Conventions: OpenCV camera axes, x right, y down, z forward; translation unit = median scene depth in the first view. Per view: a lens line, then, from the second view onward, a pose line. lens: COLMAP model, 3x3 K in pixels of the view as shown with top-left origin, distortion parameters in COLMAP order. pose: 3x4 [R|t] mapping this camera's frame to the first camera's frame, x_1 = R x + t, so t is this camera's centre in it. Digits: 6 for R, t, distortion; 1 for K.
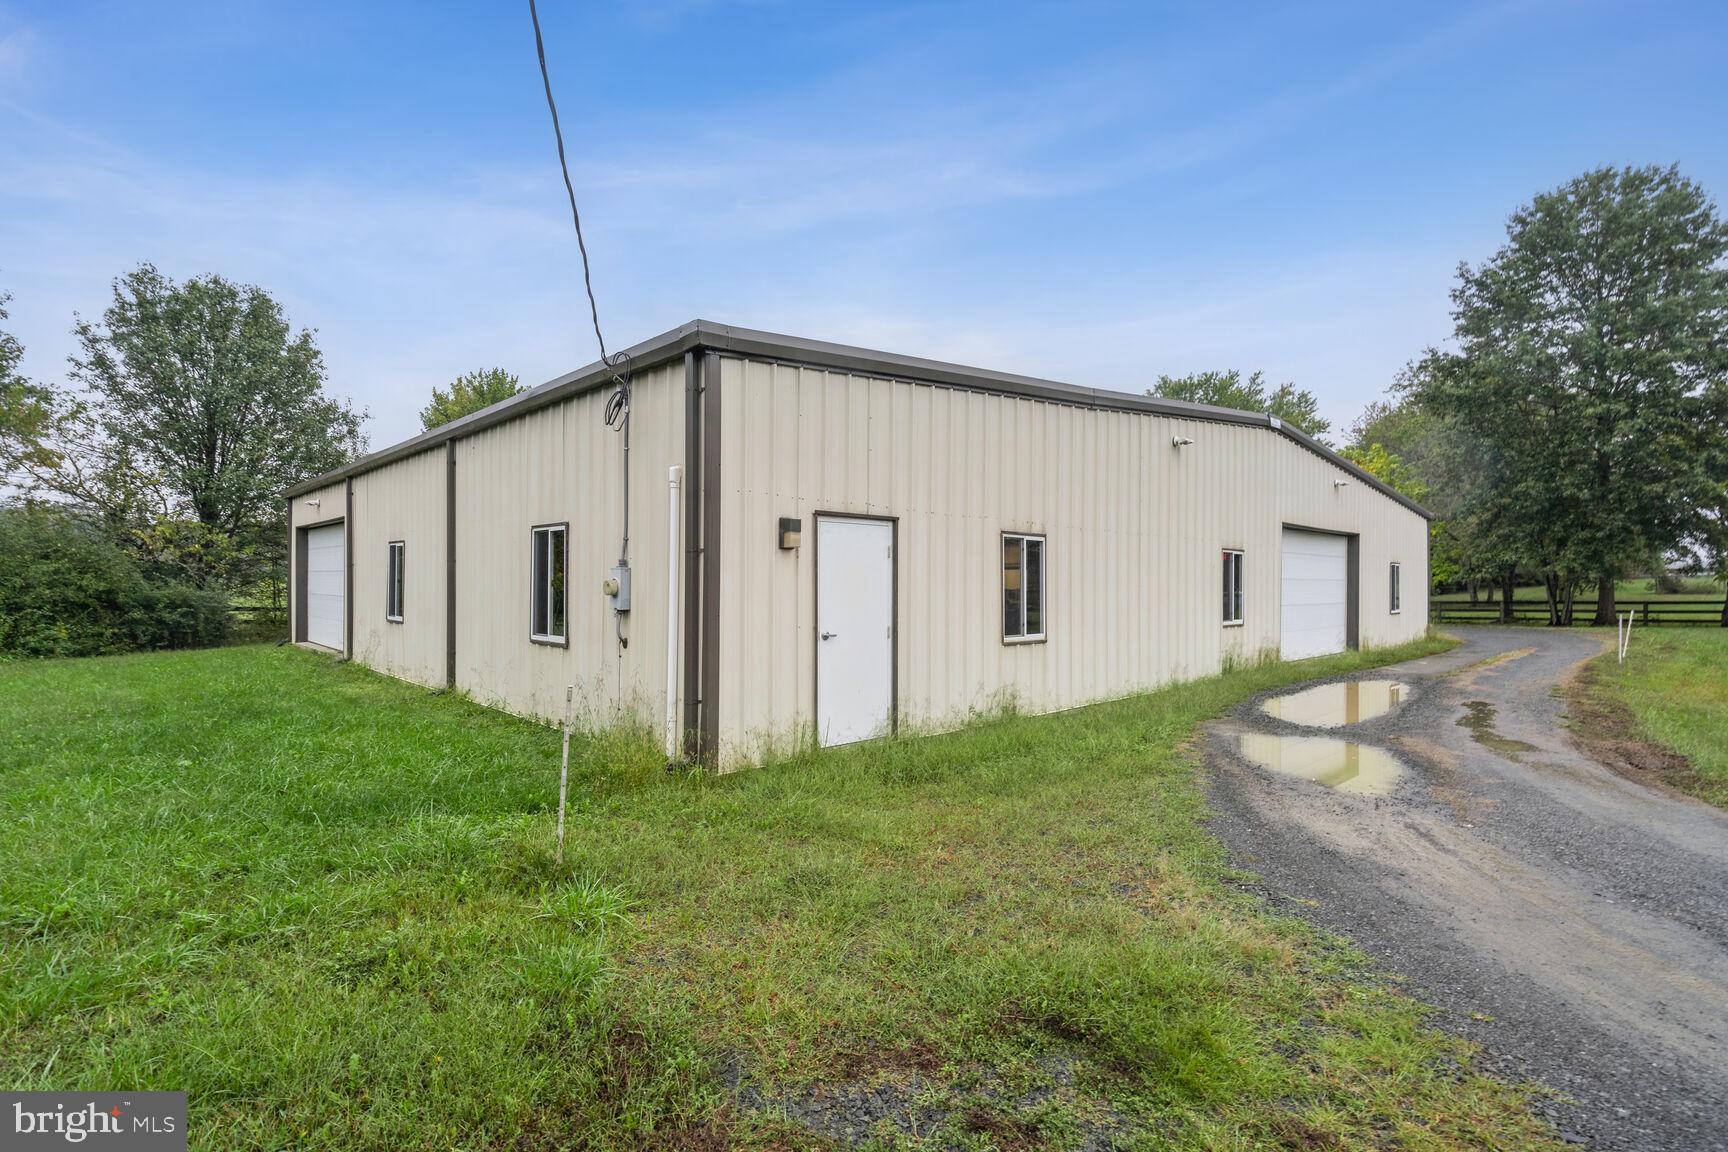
lens RADIAL K [[812.3, 0, 860.6], [0, 812.3, 590.7], [0, 0, 1]] dist [-0.003096, -0.001463]
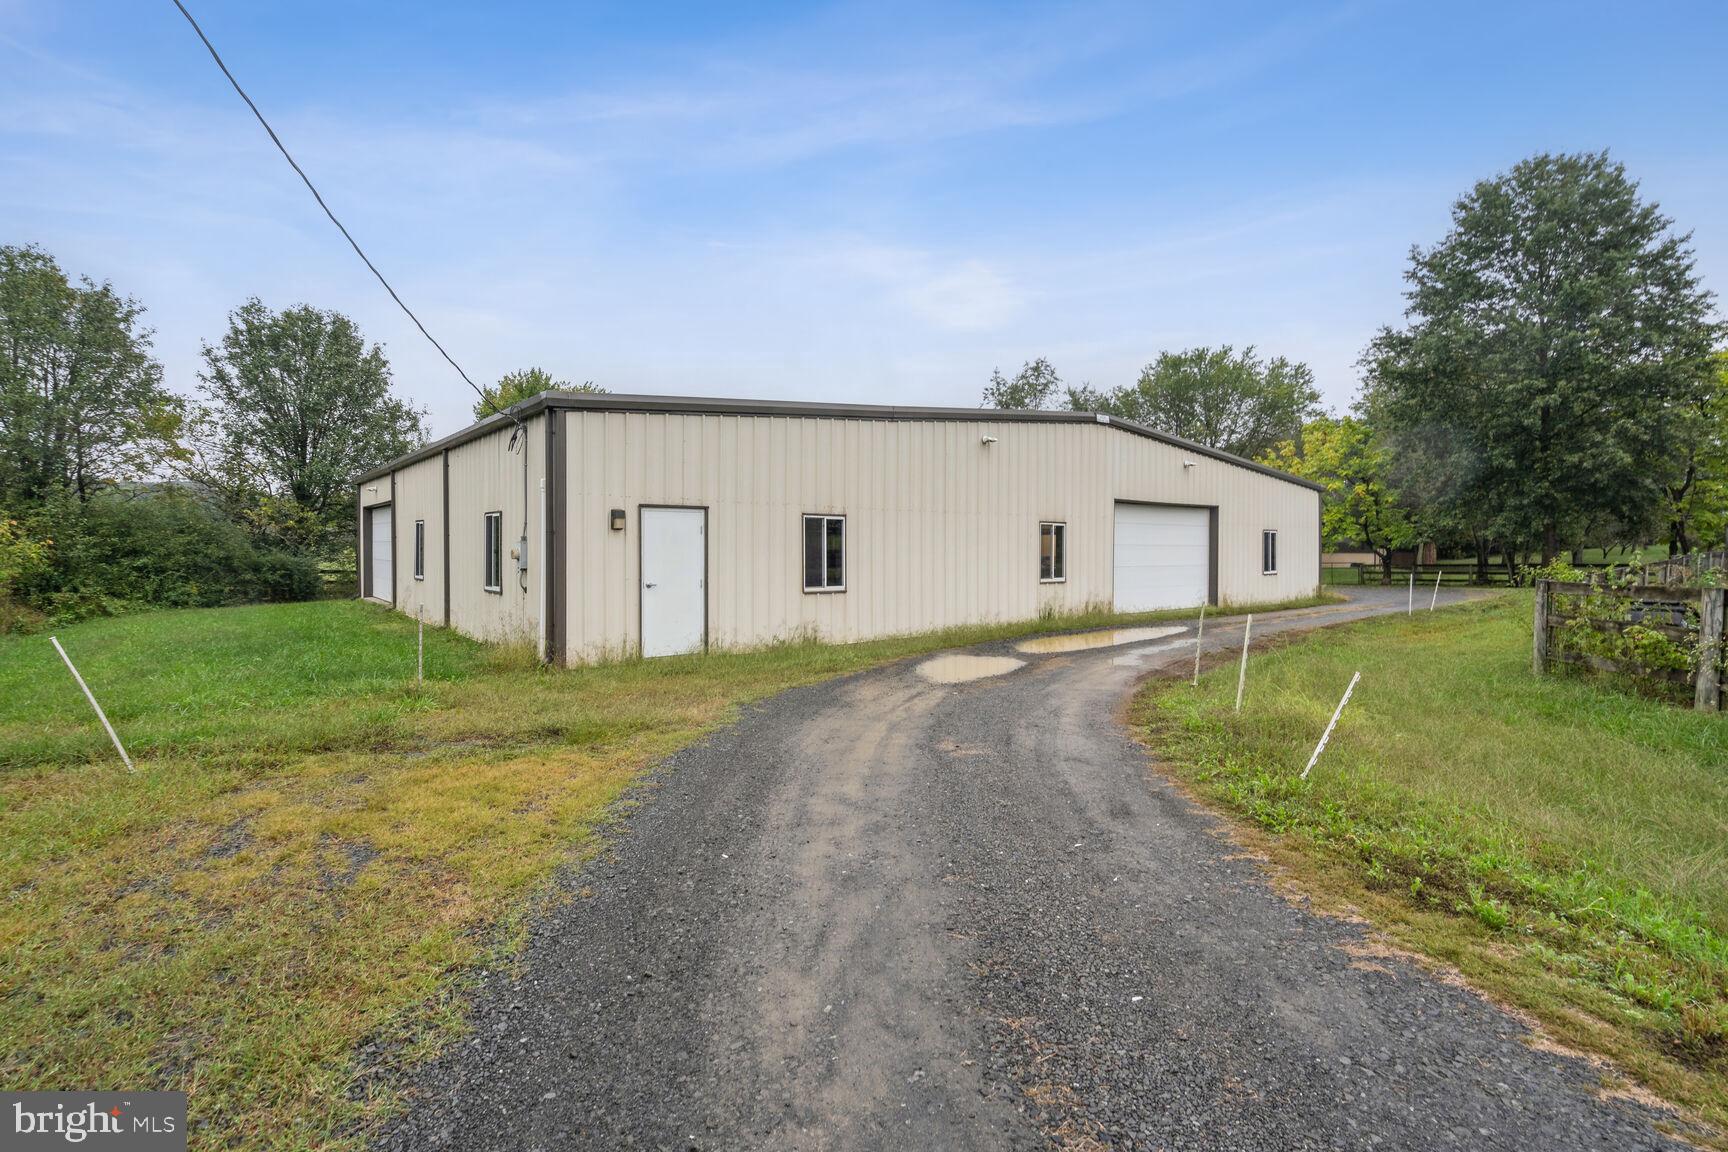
lens RADIAL K [[804.7, 0, 866.8], [0, 804.7, 561.9], [0, 0, 1]] dist [-0.009780, 0.001183]
pose [[0.996698, -0.001906, -0.081176, 0.176220], [0.002531, 0.999968, 0.007597, 0.000461], [0.081159, -0.007777, 0.996671, -0.173842]]
